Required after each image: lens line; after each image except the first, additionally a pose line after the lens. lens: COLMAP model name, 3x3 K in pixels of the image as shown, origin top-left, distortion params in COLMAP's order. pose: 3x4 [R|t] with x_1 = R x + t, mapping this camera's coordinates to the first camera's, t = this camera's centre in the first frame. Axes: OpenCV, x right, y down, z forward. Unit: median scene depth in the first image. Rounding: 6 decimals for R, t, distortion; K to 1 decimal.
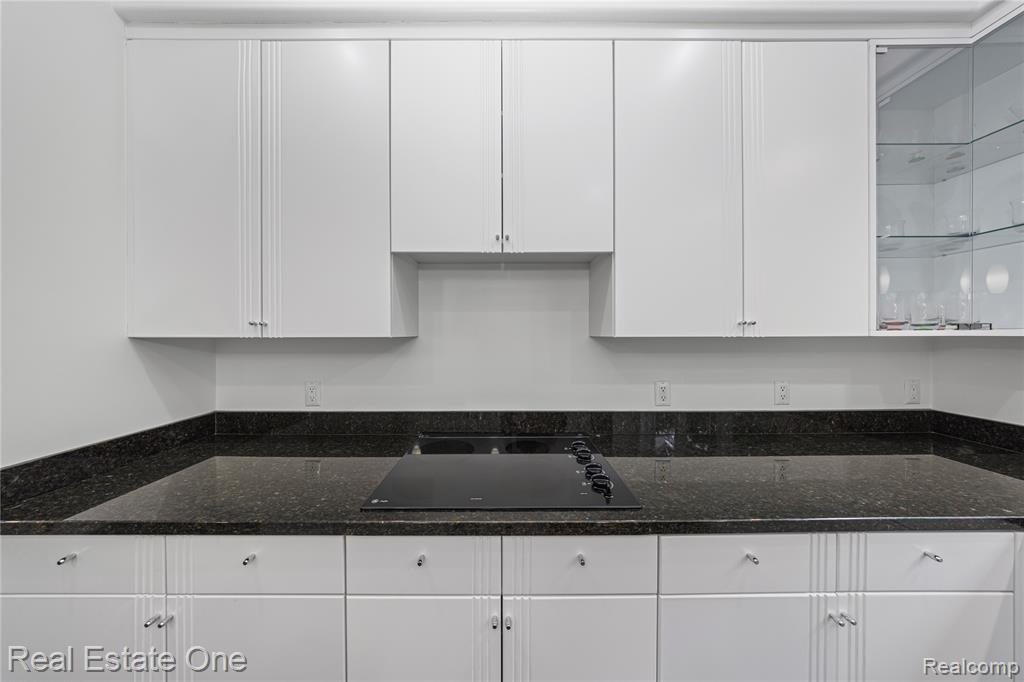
lens RADIAL K [[303.9, 0, 512.0], [0, 303.9, 341.0], [0, 0, 1]] dist [-0.000691, -0.000026]
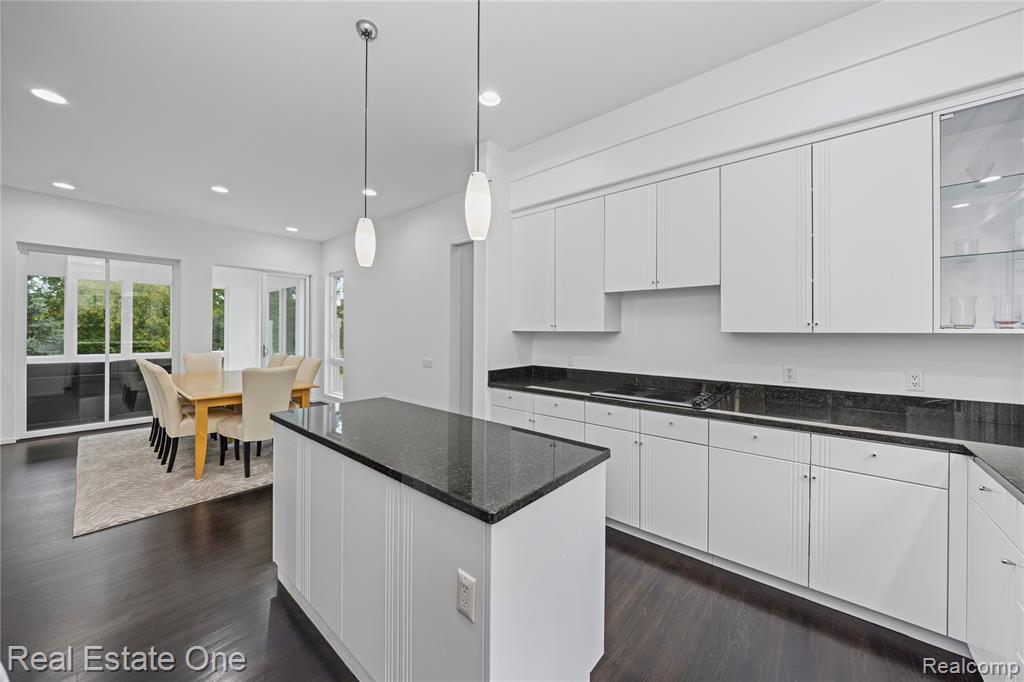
lens RADIAL K [[370.7, 0, 512.7], [0, 370.7, 330.9], [0, 0, 1]] dist [-0.000248, -0.000024]
pose [[0.757419, 0.005369, -0.652907, 0.813895], [-0.010298, 0.999940, -0.003724, -0.000869], [0.652847, 0.009545, 0.757429, -1.395553]]
